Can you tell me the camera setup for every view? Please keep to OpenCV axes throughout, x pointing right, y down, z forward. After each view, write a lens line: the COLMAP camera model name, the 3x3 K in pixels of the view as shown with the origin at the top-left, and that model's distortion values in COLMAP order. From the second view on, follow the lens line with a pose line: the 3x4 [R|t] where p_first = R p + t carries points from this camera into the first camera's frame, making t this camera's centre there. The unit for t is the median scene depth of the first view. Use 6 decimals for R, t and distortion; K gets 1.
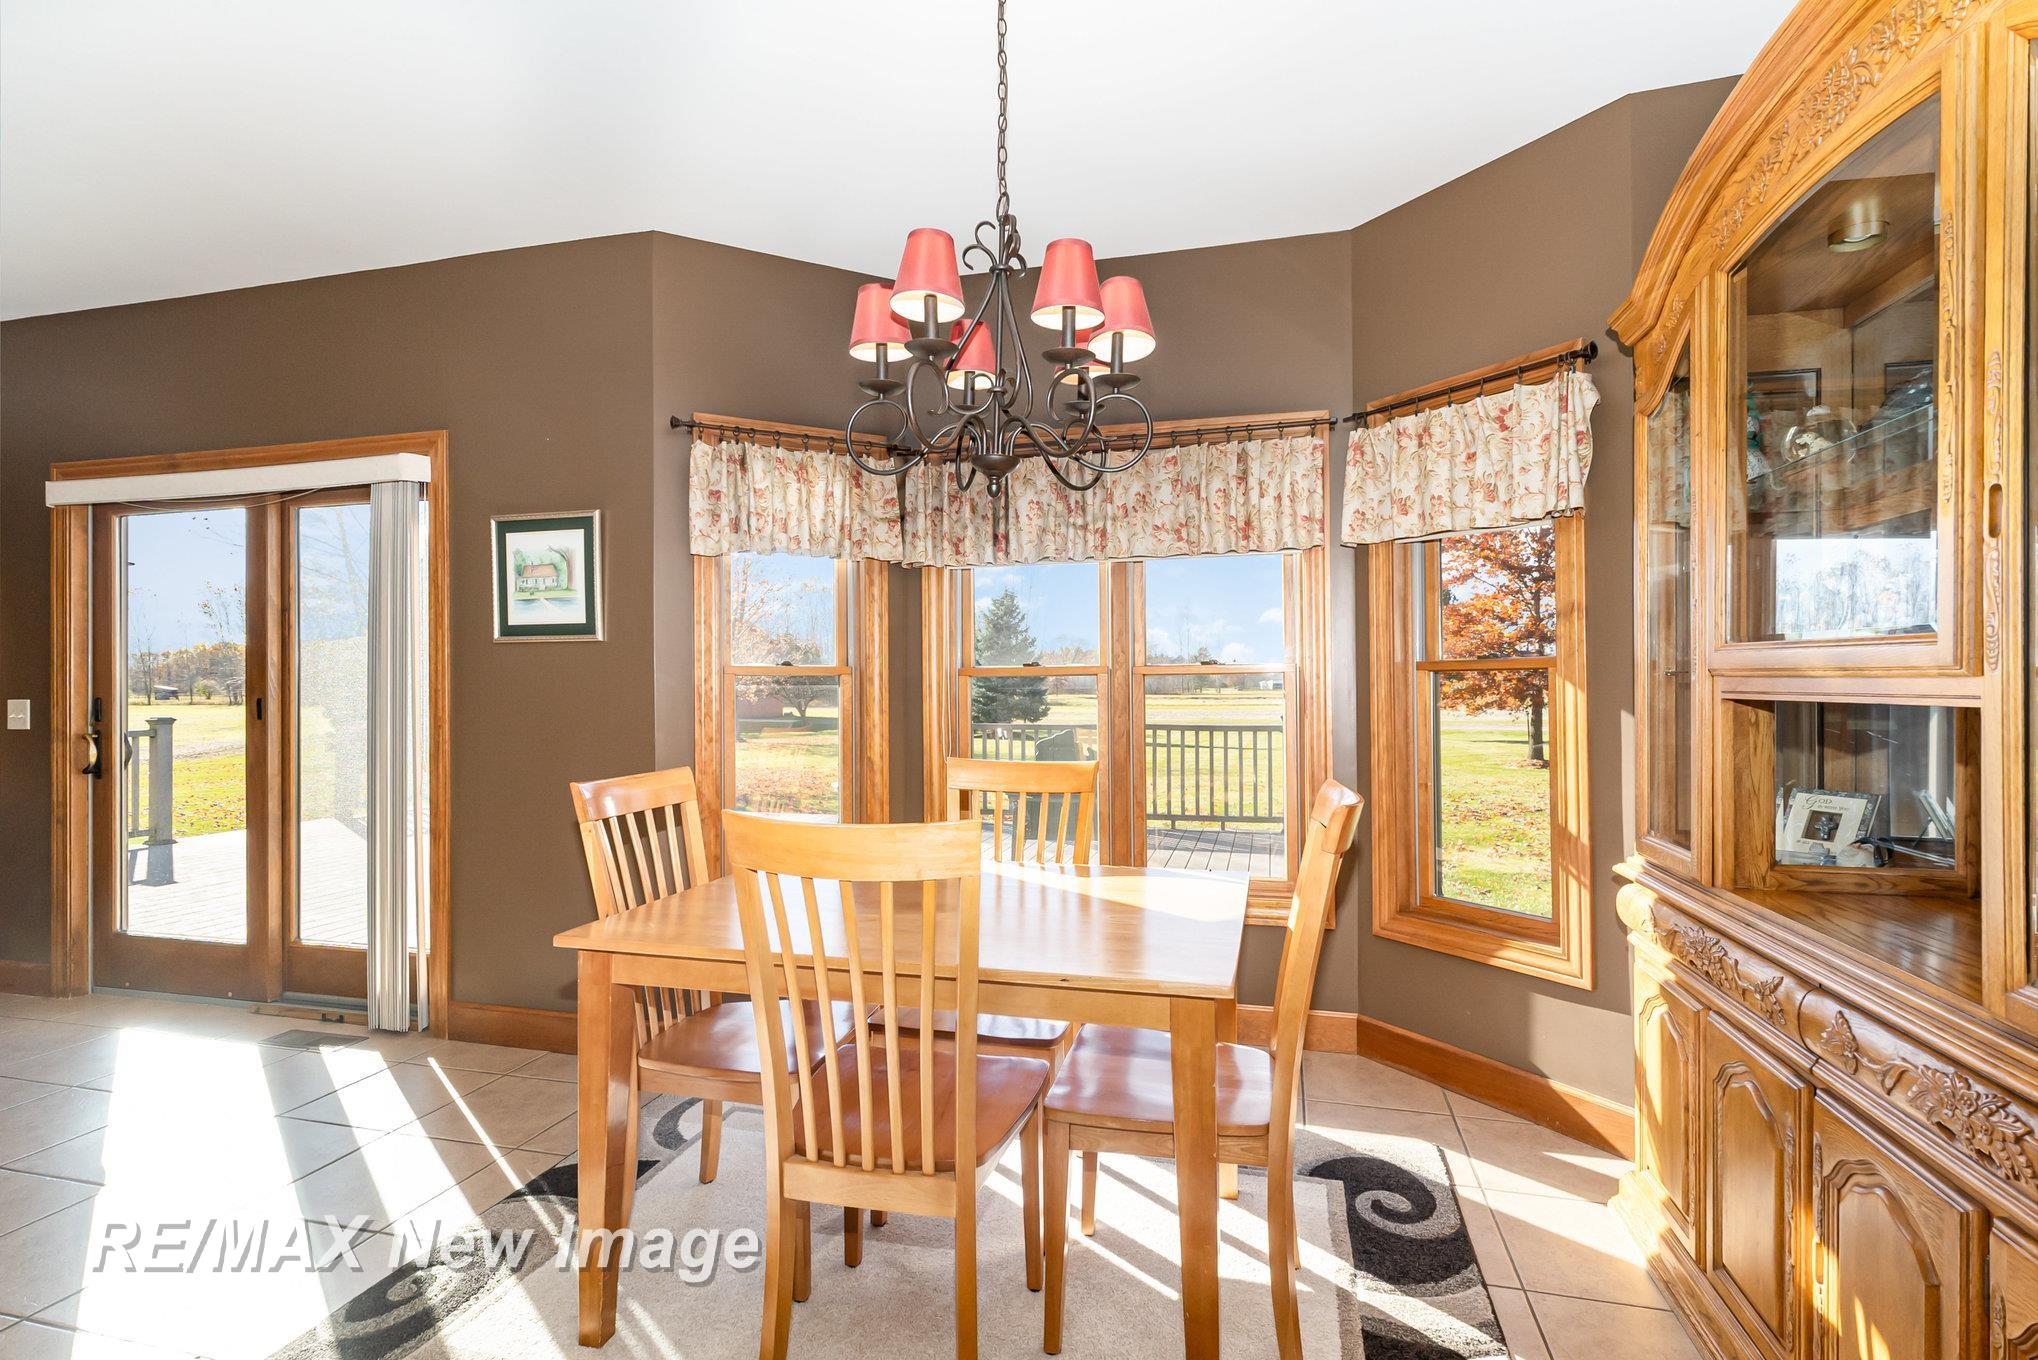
lens RADIAL K [[976.3, 0, 1019.9], [0, 976.3, 669.9], [0, 0, 1]] dist [-0.000952, -0.000341]
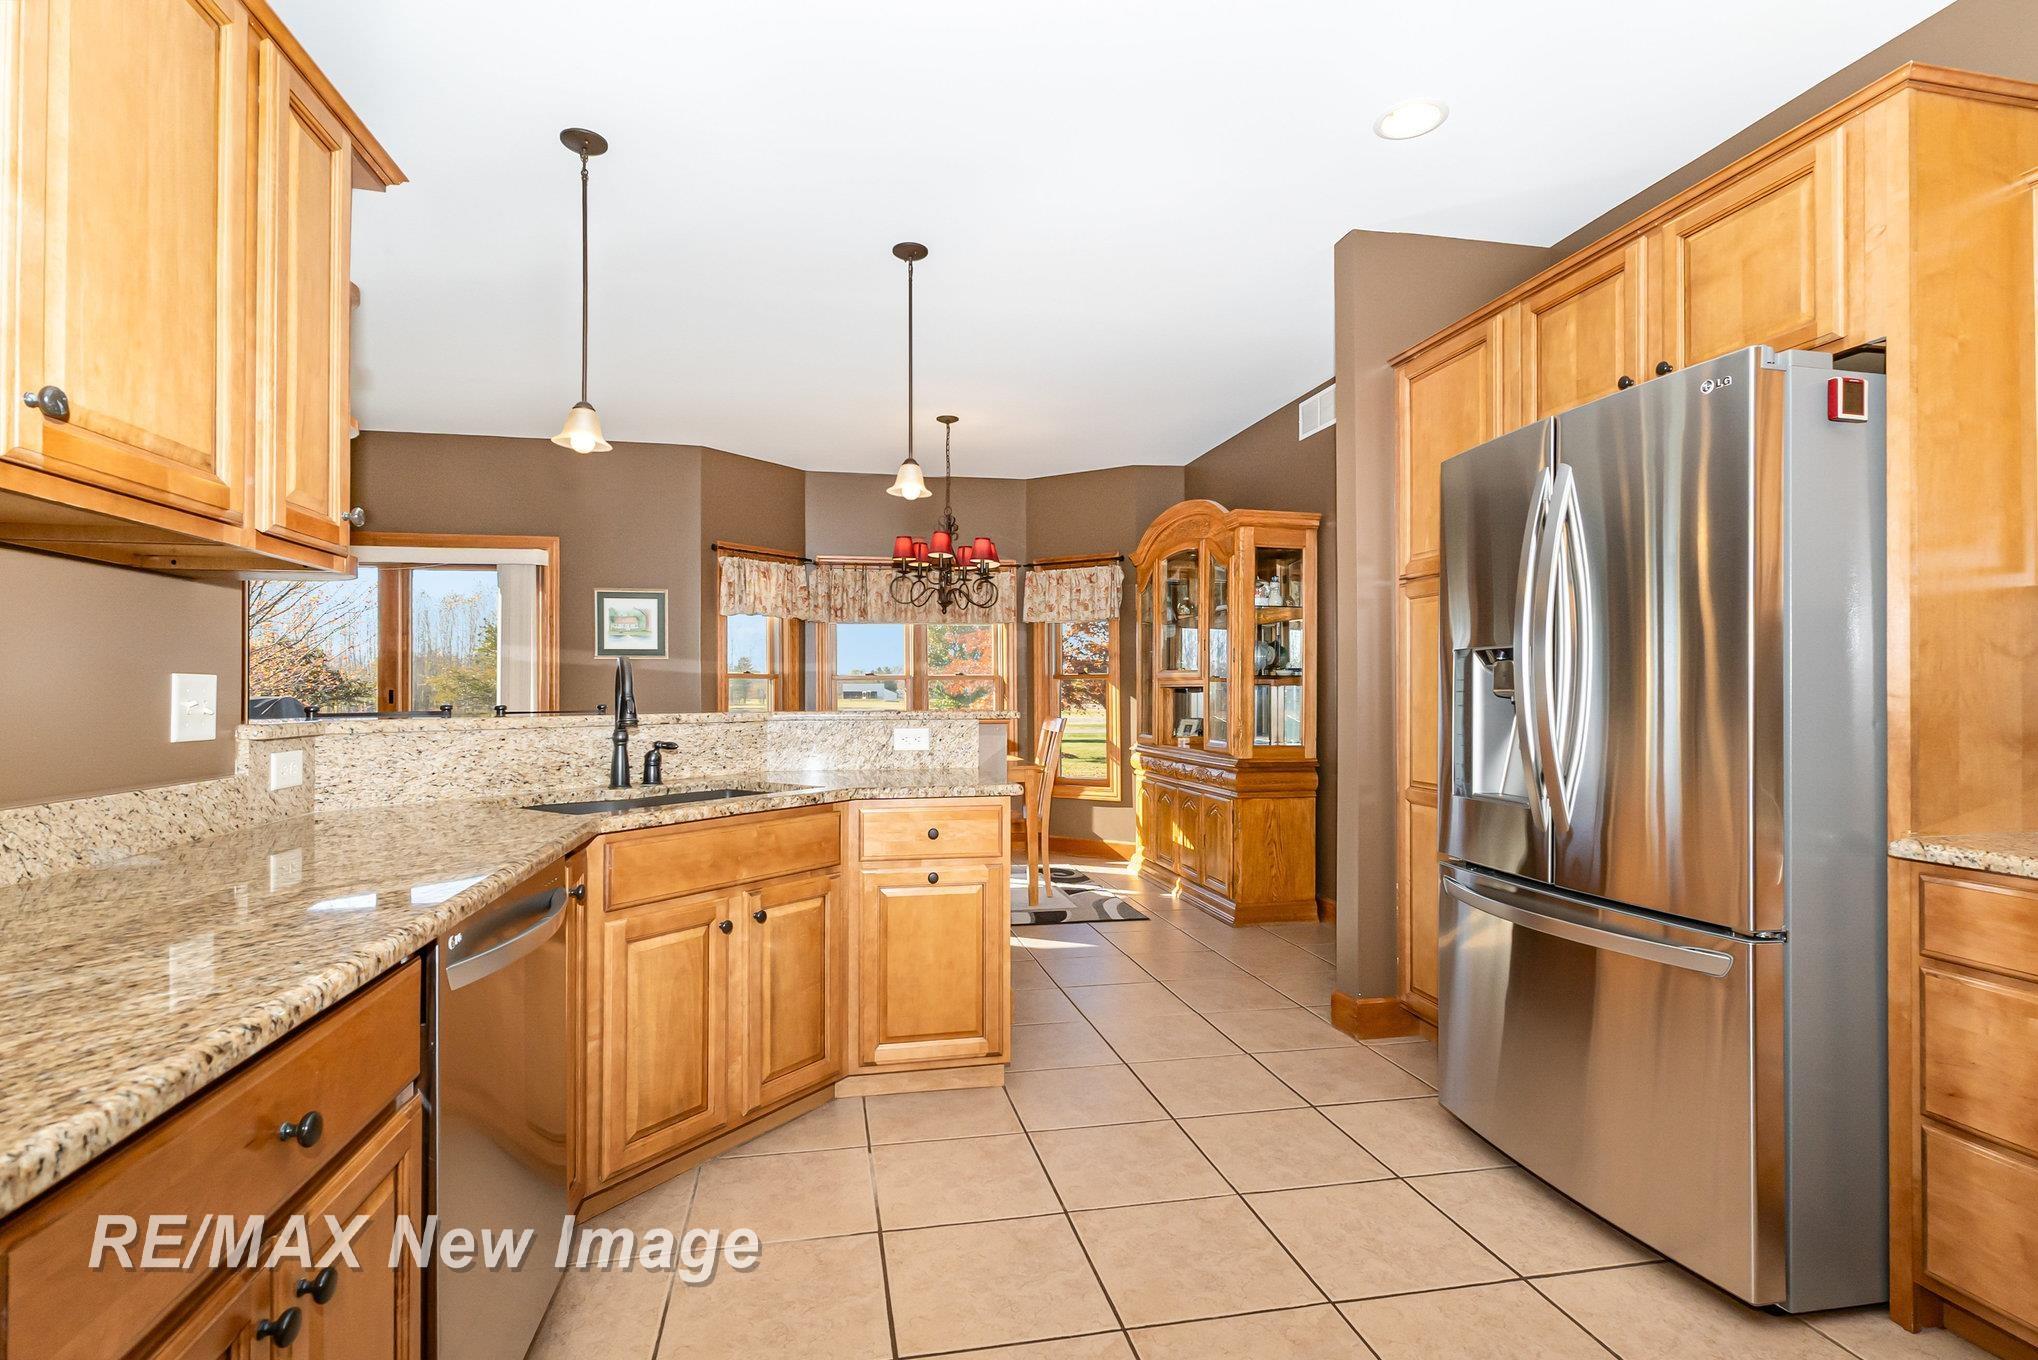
lens RADIAL K [[976.3, 0, 1019.2], [0, 976.3, 686.8], [0, 0, 1]] dist [-0.000952, -0.000341]
pose [[0.902302, 0.008354, 0.431024, -0.652543], [-0.005630, 0.999955, -0.007596, 0.035578], [-0.431068, 0.004427, 0.902308, -1.028164]]
